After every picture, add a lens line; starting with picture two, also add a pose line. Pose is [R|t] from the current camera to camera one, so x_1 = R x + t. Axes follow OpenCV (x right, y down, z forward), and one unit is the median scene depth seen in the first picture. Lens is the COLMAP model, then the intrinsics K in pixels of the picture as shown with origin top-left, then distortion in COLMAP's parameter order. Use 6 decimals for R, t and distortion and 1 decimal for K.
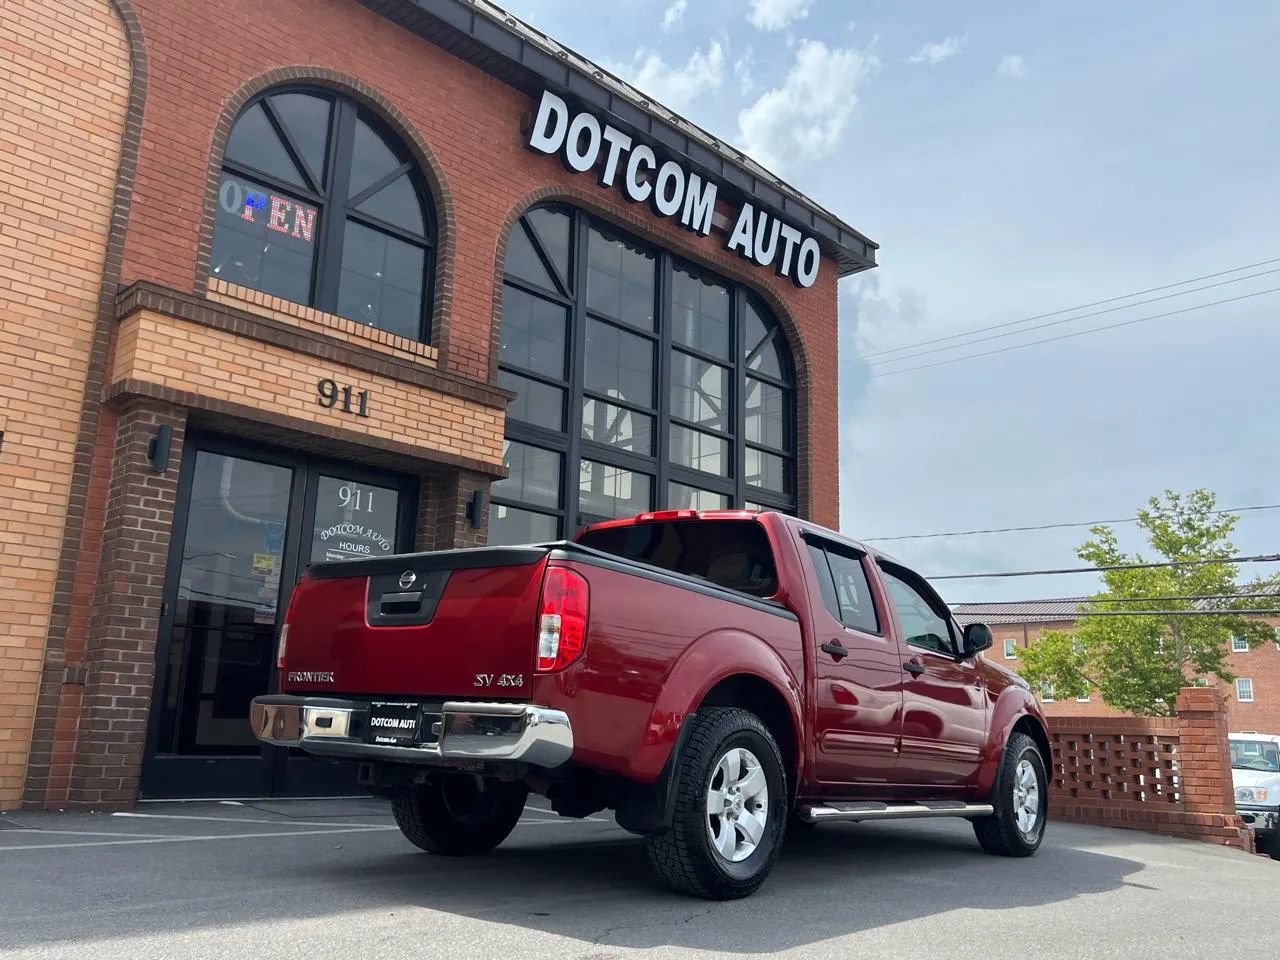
lens RADIAL K [[1086.8, 0, 649.6], [0, 1086.8, 474.9], [0, 0, 1]] dist [0.050981, -0.066974]
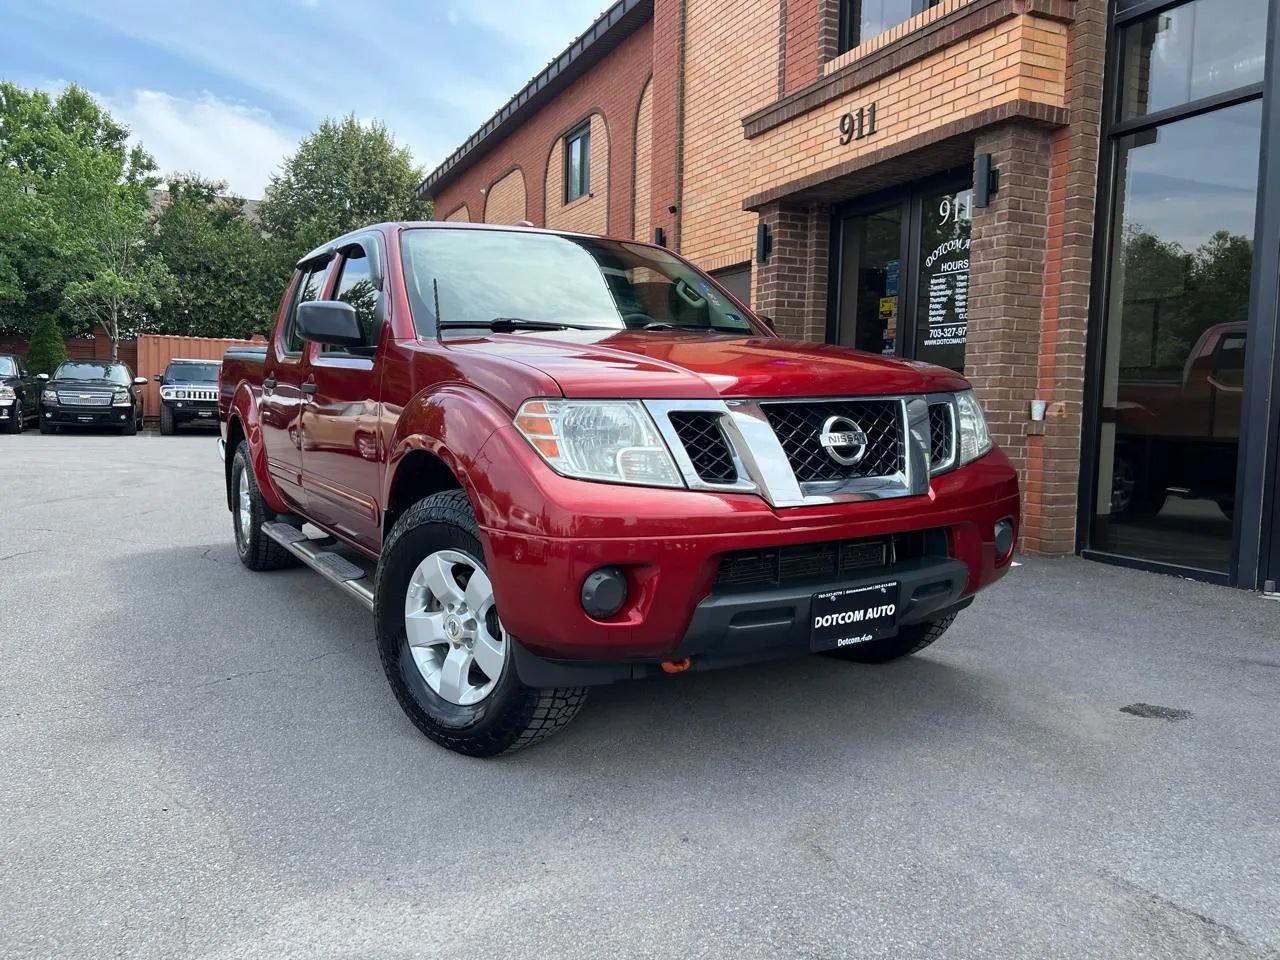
lens RADIAL K [[966.5, 0, 634.3], [0, 966.5, 486.6], [0, 0, 1]] dist [0.041763, -0.049136]
pose [[-0.350074, 0.039924, -0.935871, 0.598283], [0.188662, 0.981623, -0.028696, 0.228314], [0.917527, -0.186609, -0.351172, 1.058576]]
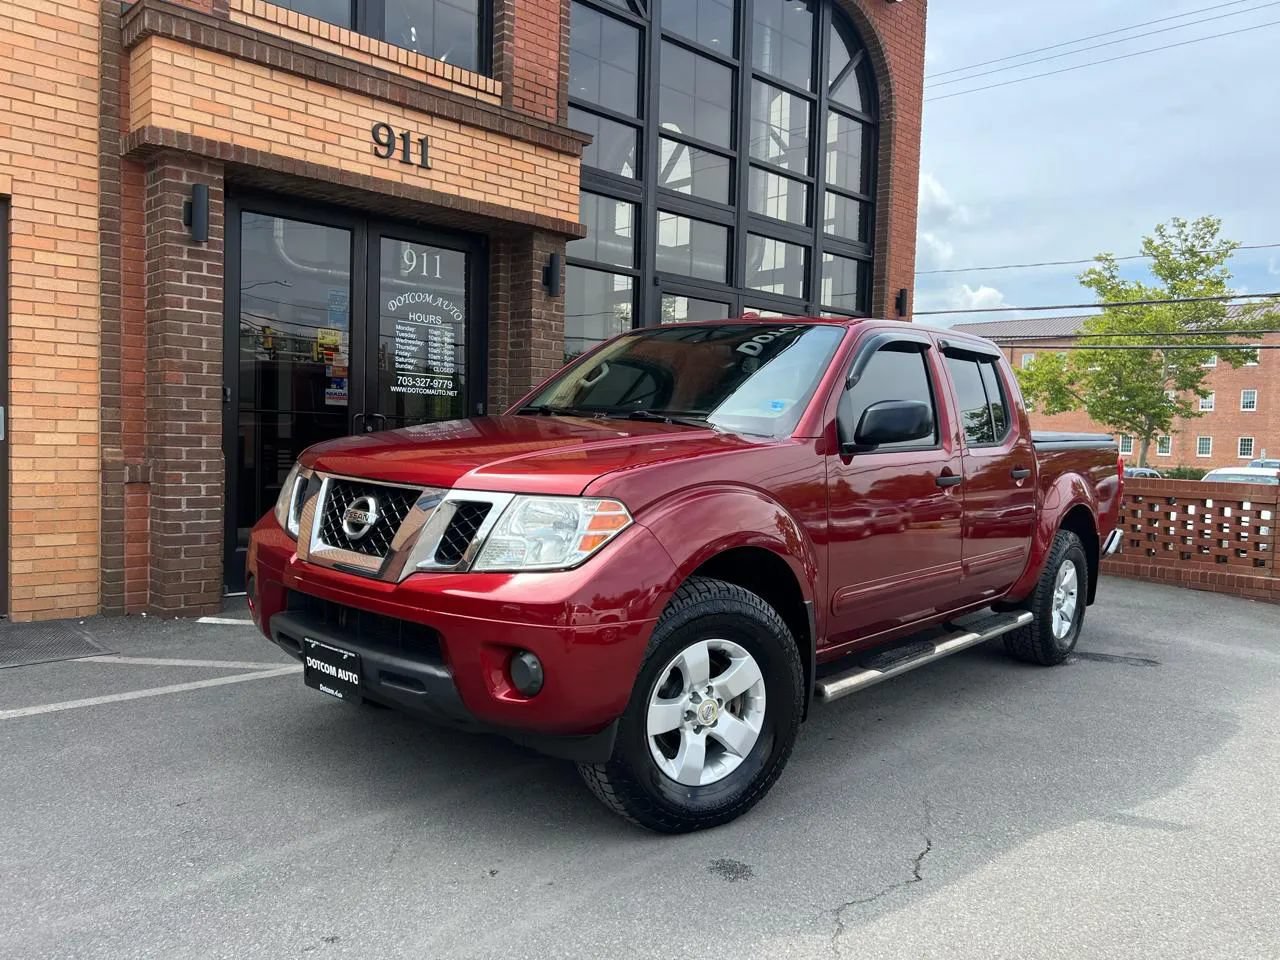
lens RADIAL K [[966.5, 0, 645.2], [0, 966.5, 482.7], [0, 0, 1]] dist [0.041763, -0.049136]
pose [[0.999807, 0.002339, -0.019495, -0.072840], [0.003208, 0.960075, 0.279723, -0.029361], [0.019370, -0.279732, 0.959883, 0.193164]]
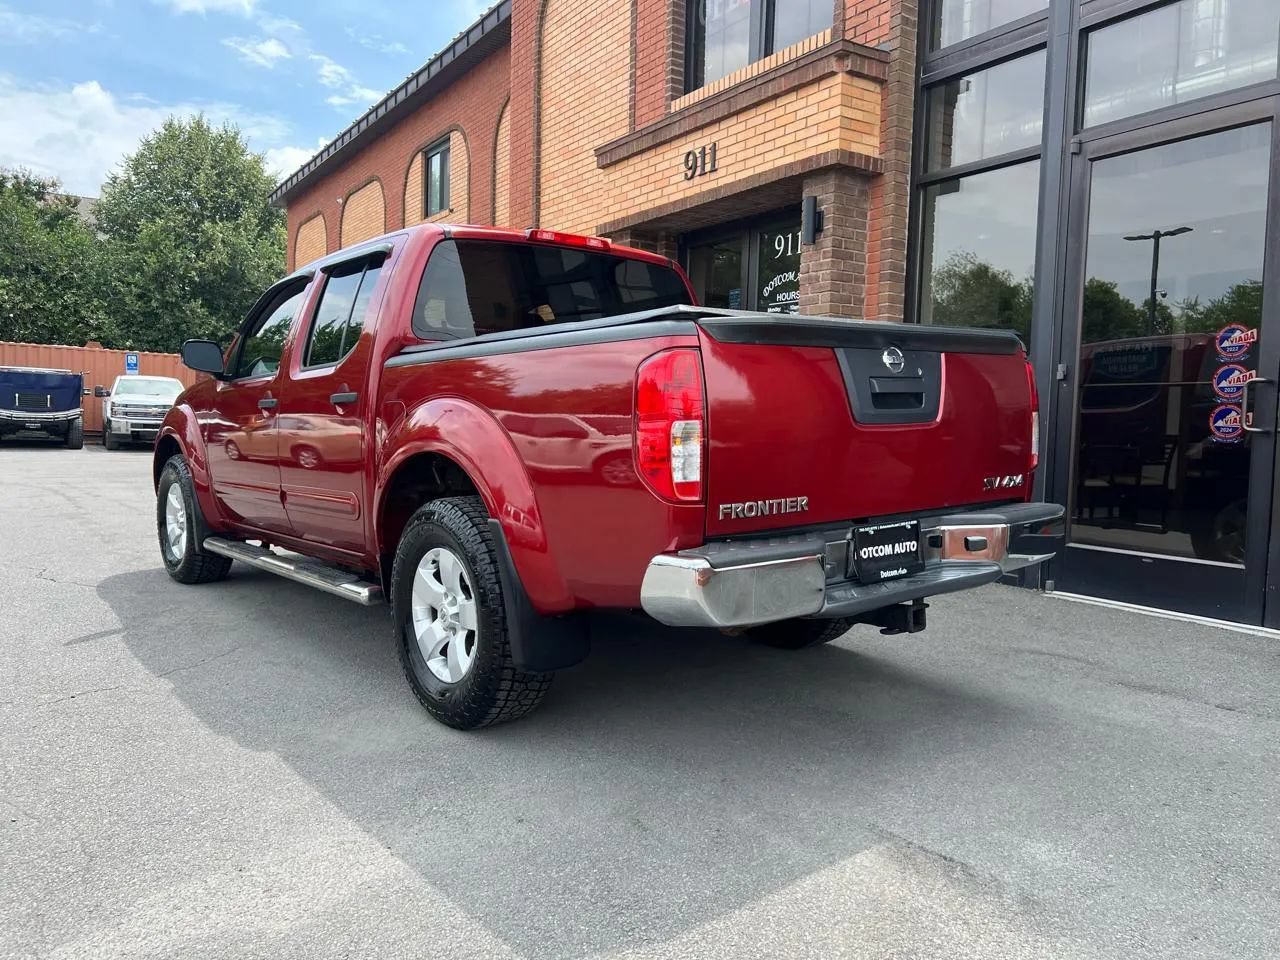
lens RADIAL K [[966.5, 0, 638.5], [0, 966.5, 485.4], [0, 0, 1]] dist [0.041763, -0.049136]
pose [[-0.213992, 0.027390, -0.976451, 0.629033], [0.196276, 0.980426, -0.015513, 0.229624], [0.956913, -0.194974, -0.215179, 1.079284]]
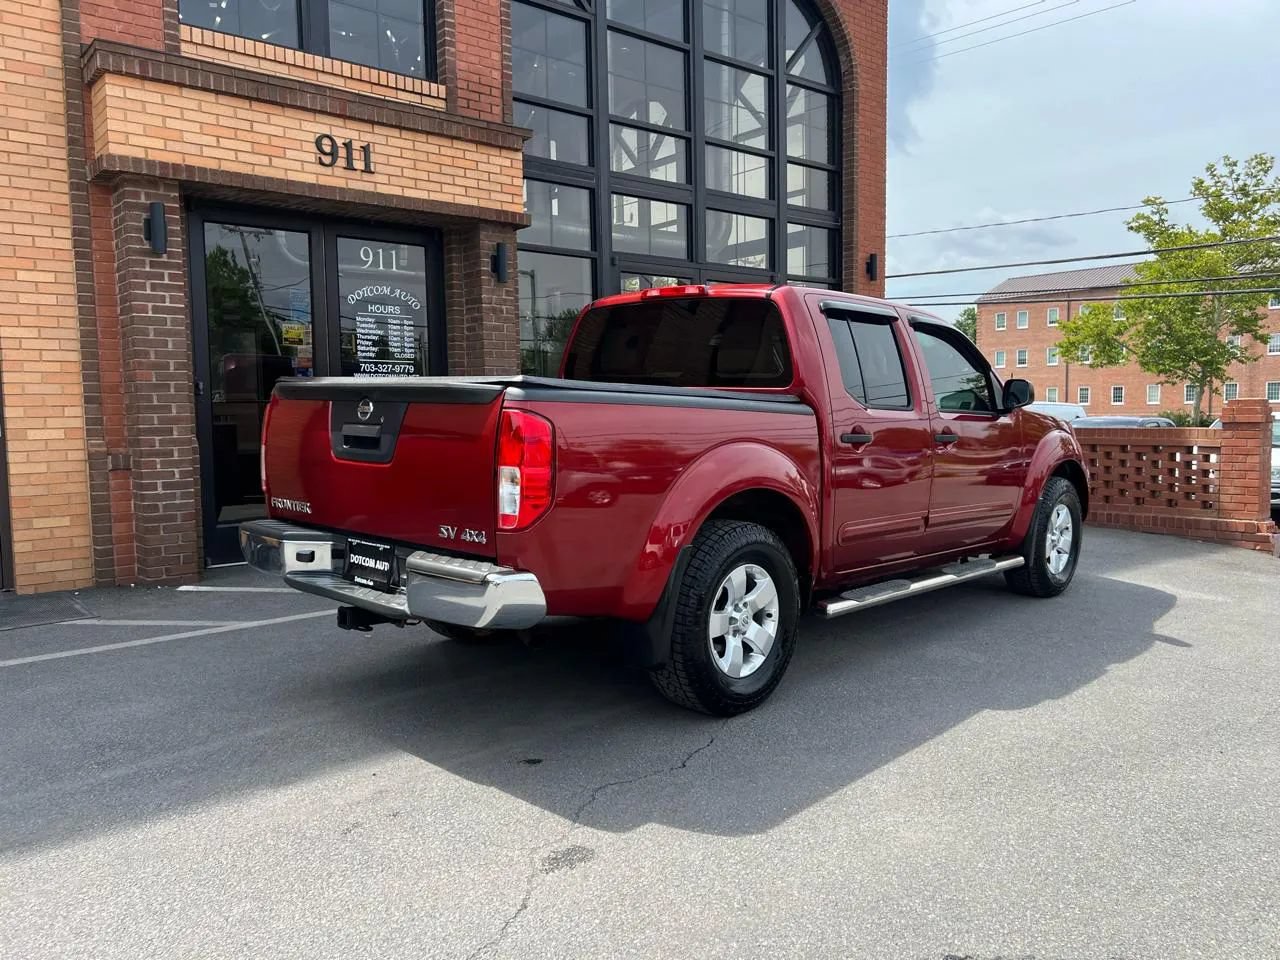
lens RADIAL K [[966.5, 0, 647.1], [0, 966.5, 483.7], [0, 0, 1]] dist [0.041763, -0.049136]
pose [[0.995941, -0.036079, -0.082464, 0.039145], [0.059801, 0.949955, 0.306611, -0.041709], [0.067275, -0.310297, 0.948256, 0.130503]]
